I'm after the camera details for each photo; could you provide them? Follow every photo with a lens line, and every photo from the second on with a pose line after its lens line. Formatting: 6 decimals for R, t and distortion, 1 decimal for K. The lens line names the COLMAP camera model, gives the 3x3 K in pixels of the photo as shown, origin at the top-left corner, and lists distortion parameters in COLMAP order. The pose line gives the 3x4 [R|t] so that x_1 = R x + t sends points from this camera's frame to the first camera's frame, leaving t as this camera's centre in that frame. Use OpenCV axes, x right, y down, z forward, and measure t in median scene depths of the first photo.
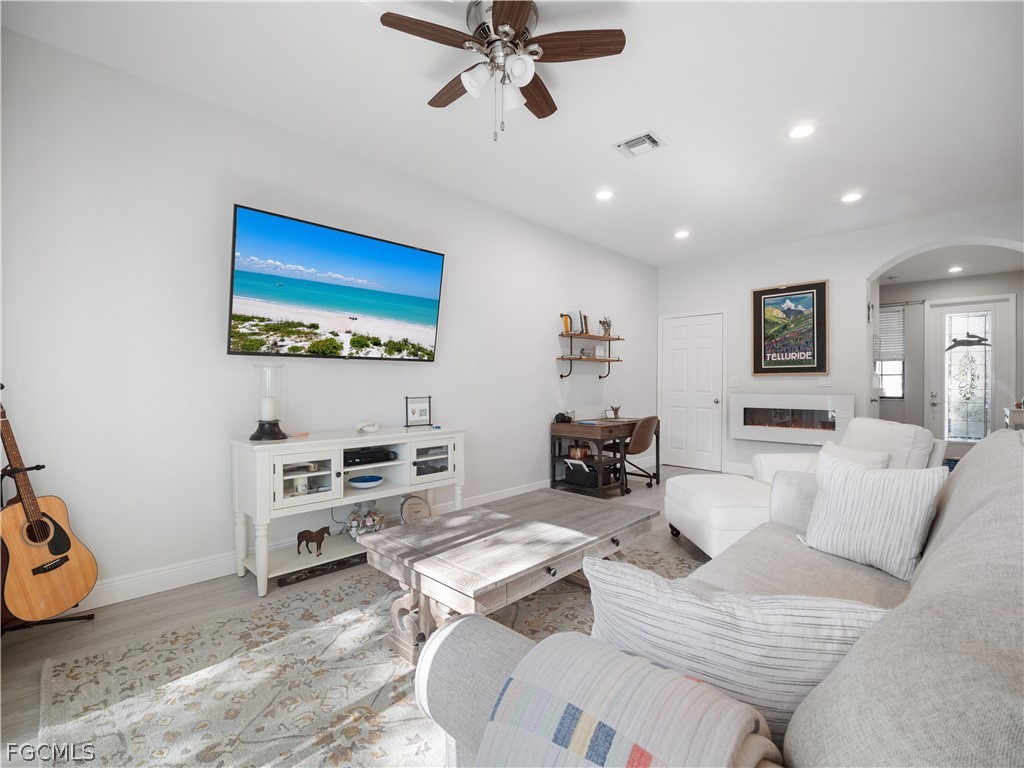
lens RADIAL K [[456.7, 0, 500.4], [0, 456.7, 386.3], [0, 0, 1]] dist [-0.015879, -0.000555]
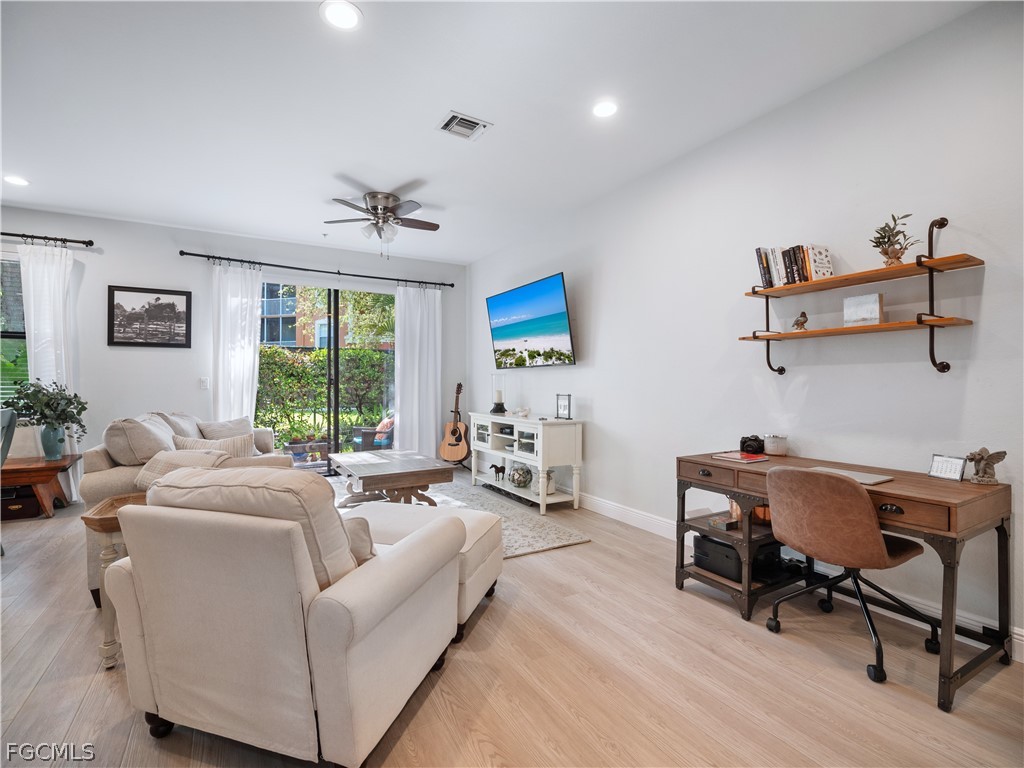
lens RADIAL K [[461.3, 0, 518.3], [0, 461.3, 380.8], [0, 0, 1]] dist [-0.018446, -0.000940]
pose [[-0.214108, 0.000508, -0.976810, 1.203935], [-0.001647, 0.999998, 0.000881, -0.015096], [0.976809, 0.001797, -0.214107, 1.330168]]
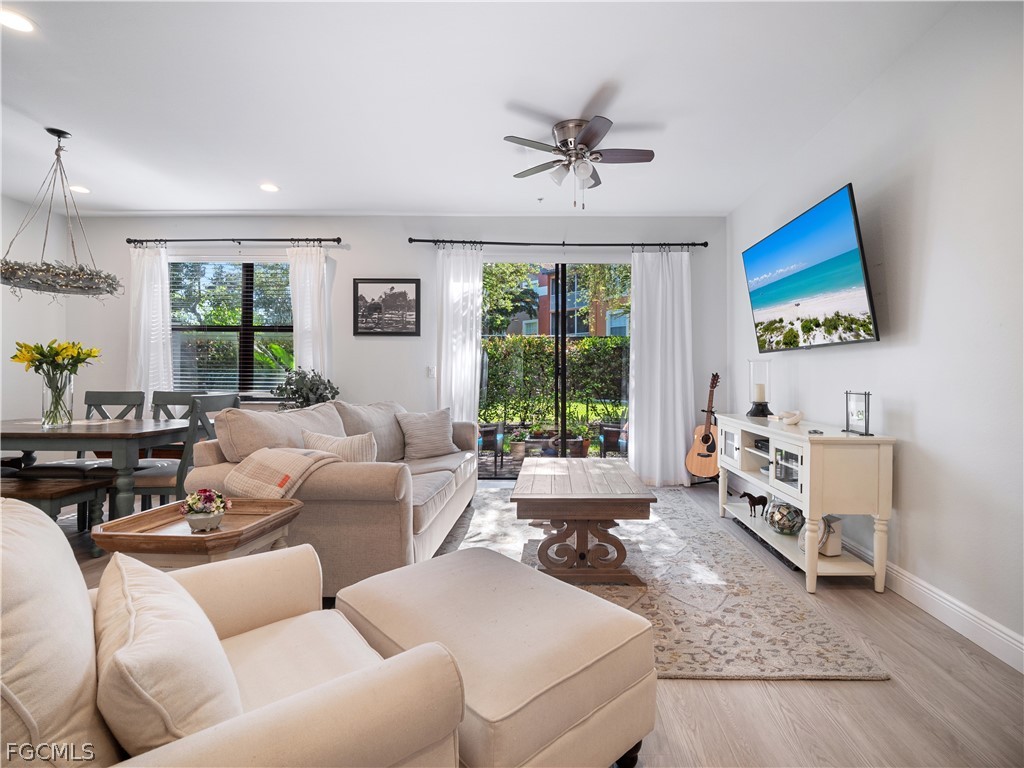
lens RADIAL K [[489.9, 0, 562.7], [0, 489.9, 370.9], [0, 0, 1]] dist [-0.015502, -0.000524]
pose [[-0.680323, -0.002557, -0.732908, 0.801656], [-0.003157, 0.999995, -0.000559, -0.007634], [0.732906, 0.001934, -0.680327, 1.371562]]
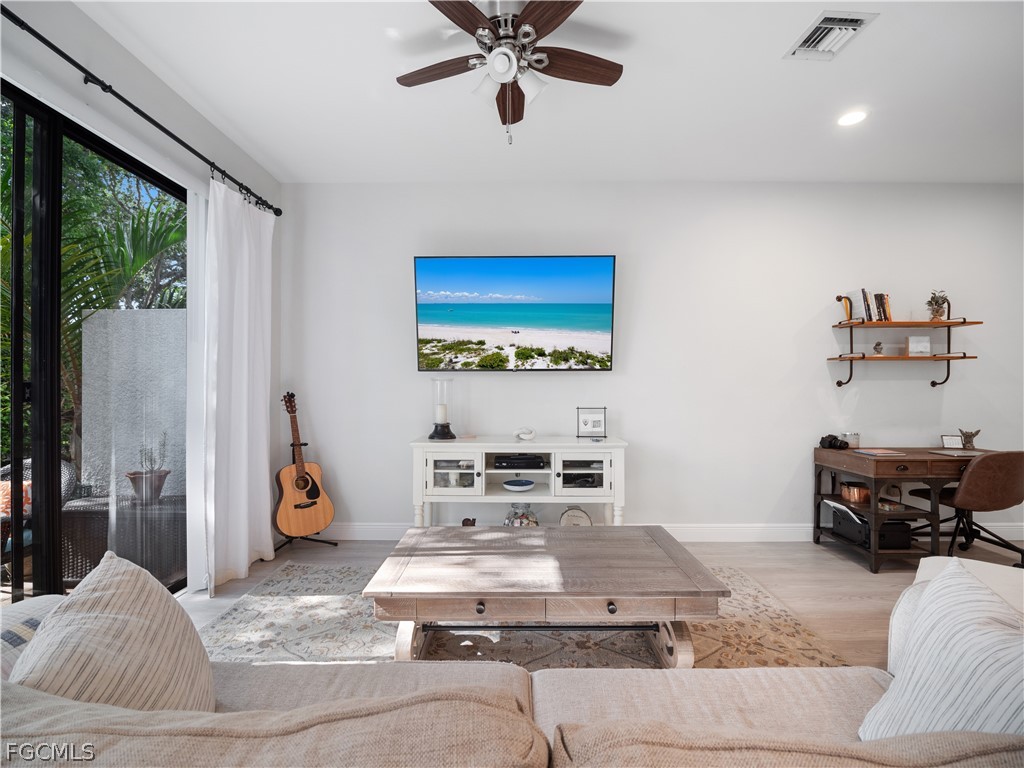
lens RADIAL K [[459.8, 0, 510.3], [0, 459.8, 394.0], [0, 0, 1]] dist [-0.018823, -0.000299]
pose [[0.711214, 0.011811, -0.702877, 0.440385], [-0.006573, 0.999927, 0.010151, -0.015365], [0.702945, -0.002600, 0.711239, 0.221327]]
